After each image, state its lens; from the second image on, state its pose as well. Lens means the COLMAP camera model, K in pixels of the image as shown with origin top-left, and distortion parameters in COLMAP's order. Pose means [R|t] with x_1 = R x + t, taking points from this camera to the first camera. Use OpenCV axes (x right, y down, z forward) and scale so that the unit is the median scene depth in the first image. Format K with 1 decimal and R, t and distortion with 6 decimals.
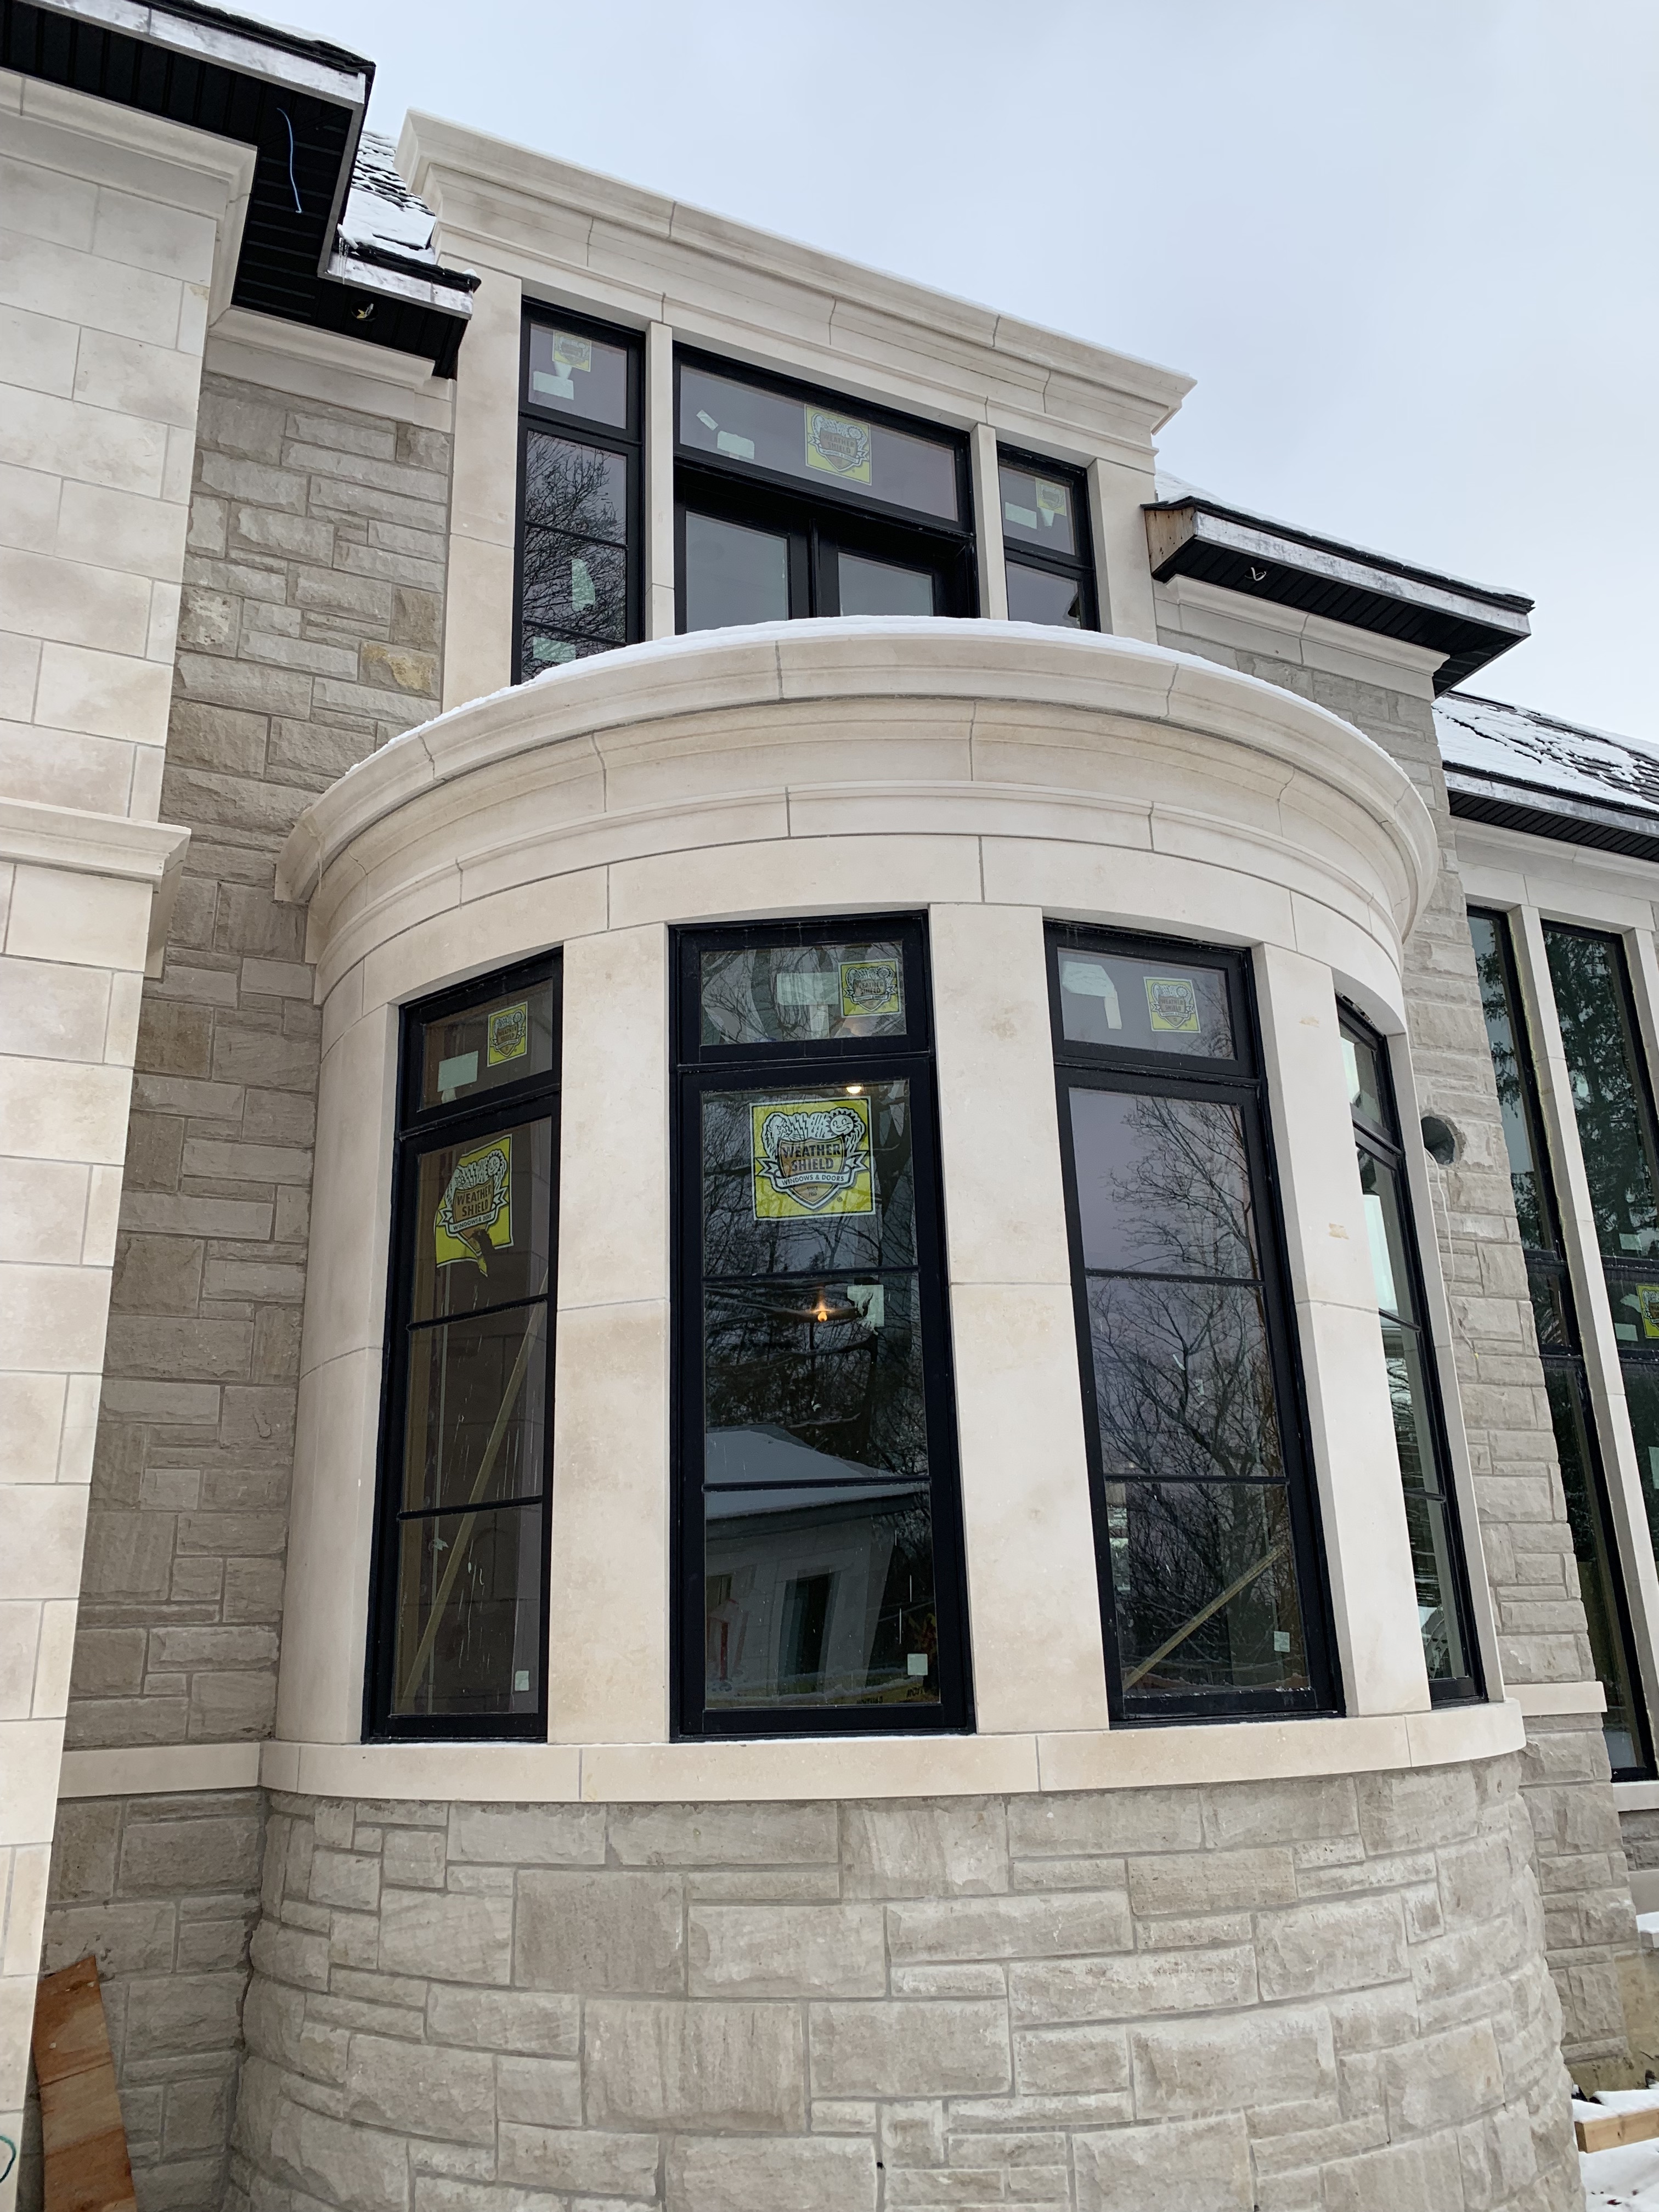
lens RADIAL K [[1673.5, 0, 830.0], [0, 1673.5, 1124.3], [0, 0, 1]] dist [-0.004311, -0.000905]
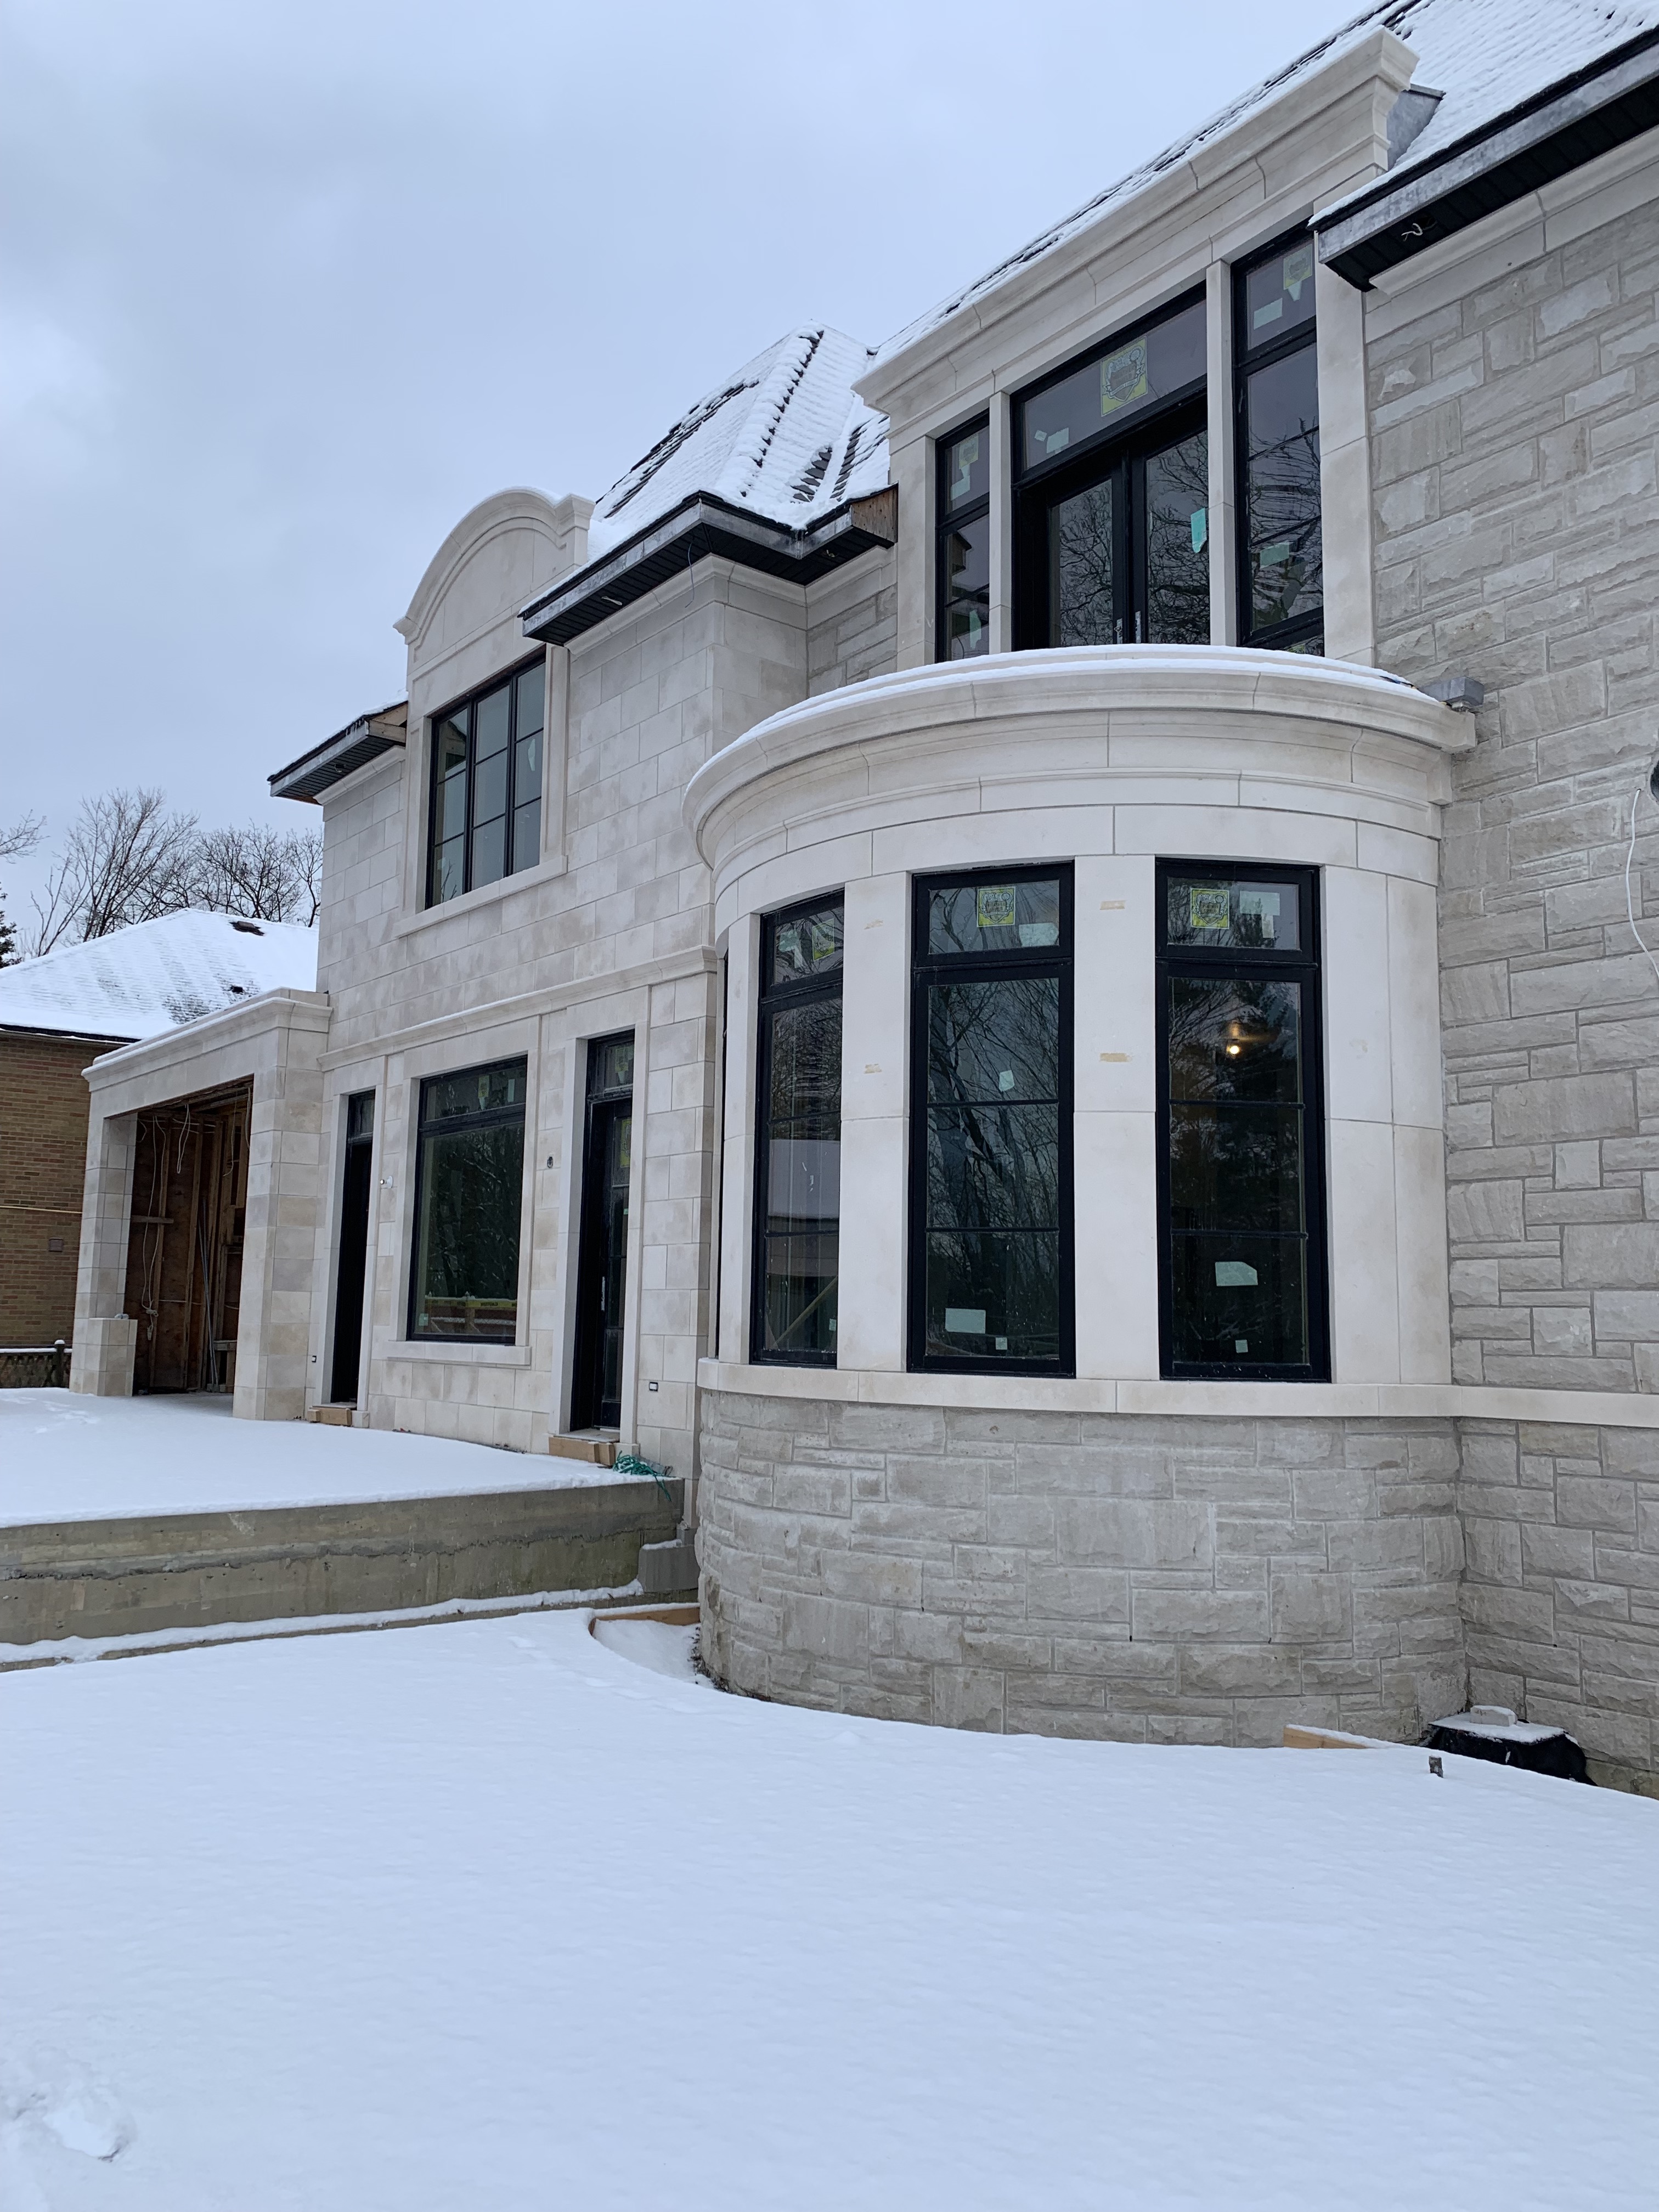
lens RADIAL K [[1688.1, 0, 829.5], [0, 1688.1, 1106.0], [0, 0, 1]] dist [0.035975, -0.036995]
pose [[0.235585, -0.090972, -0.967587, 1.945467], [0.272117, 0.961960, -0.024189, 0.134822], [0.932980, -0.257598, 0.251378, 0.620128]]
